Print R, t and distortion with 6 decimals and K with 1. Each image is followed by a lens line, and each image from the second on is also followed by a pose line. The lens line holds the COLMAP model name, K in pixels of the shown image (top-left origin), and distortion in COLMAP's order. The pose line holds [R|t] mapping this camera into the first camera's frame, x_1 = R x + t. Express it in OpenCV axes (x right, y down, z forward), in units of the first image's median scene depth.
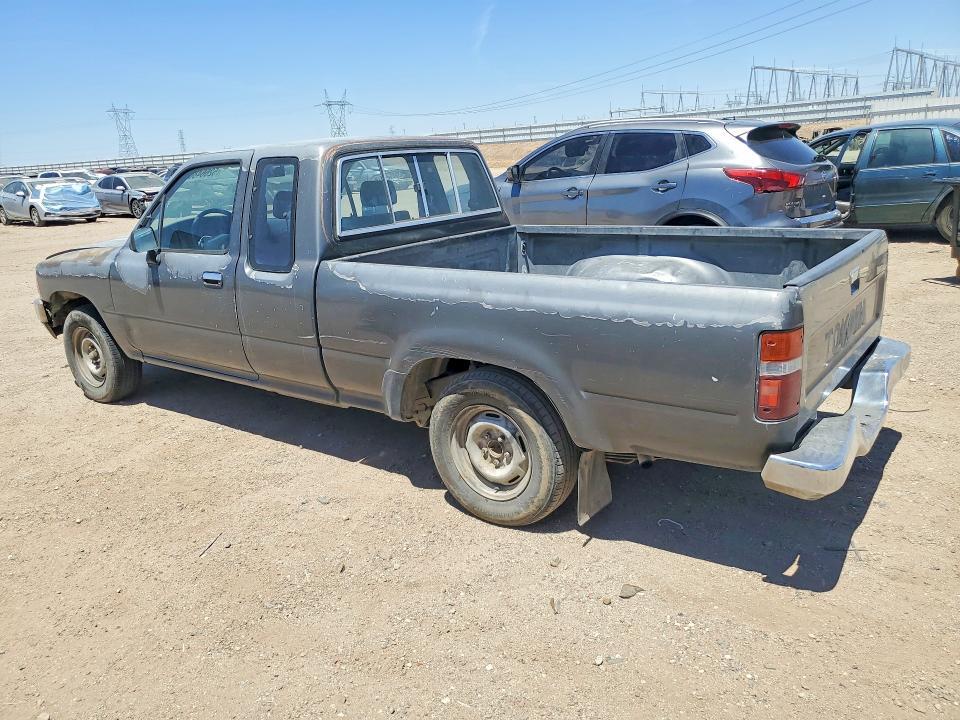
lens RADIAL K [[747.3, 0, 480.0], [0, 747.3, 360.0], [0, 0, 1]] dist [0.011605, 0.002866]
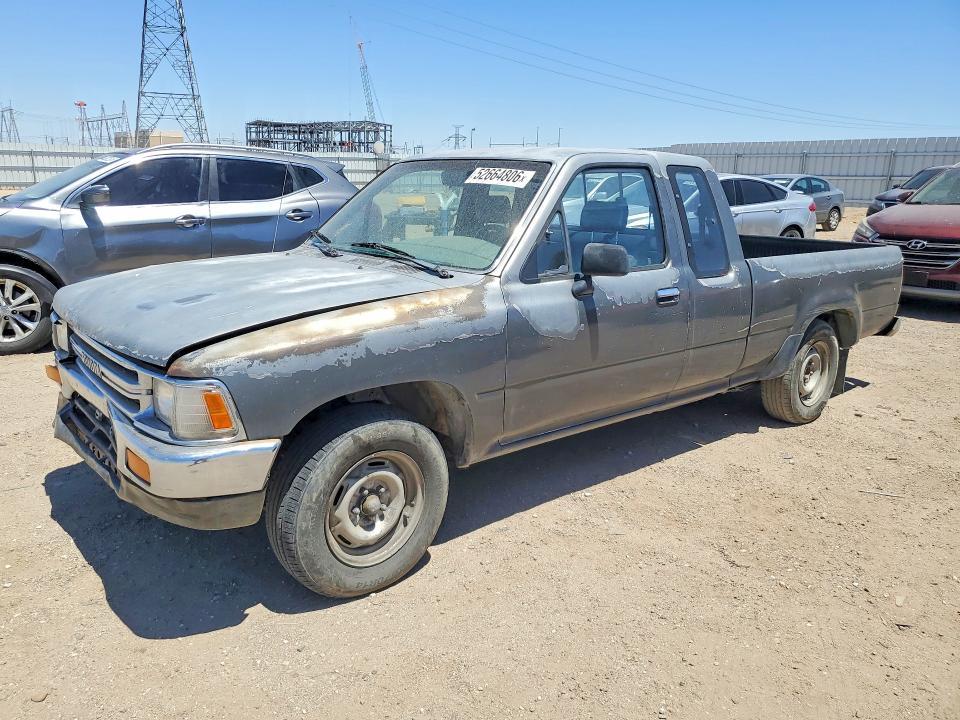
lens RADIAL K [[747.3, 0, 480.0], [0, 747.3, 360.0], [0, 0, 1]] dist [0.011605, 0.002866]
pose [[0.215750, -0.169232, 0.961672, -0.764187], [0.233079, 0.965323, 0.117583, -0.114801], [-0.948223, 0.198777, 0.247713, 0.608219]]
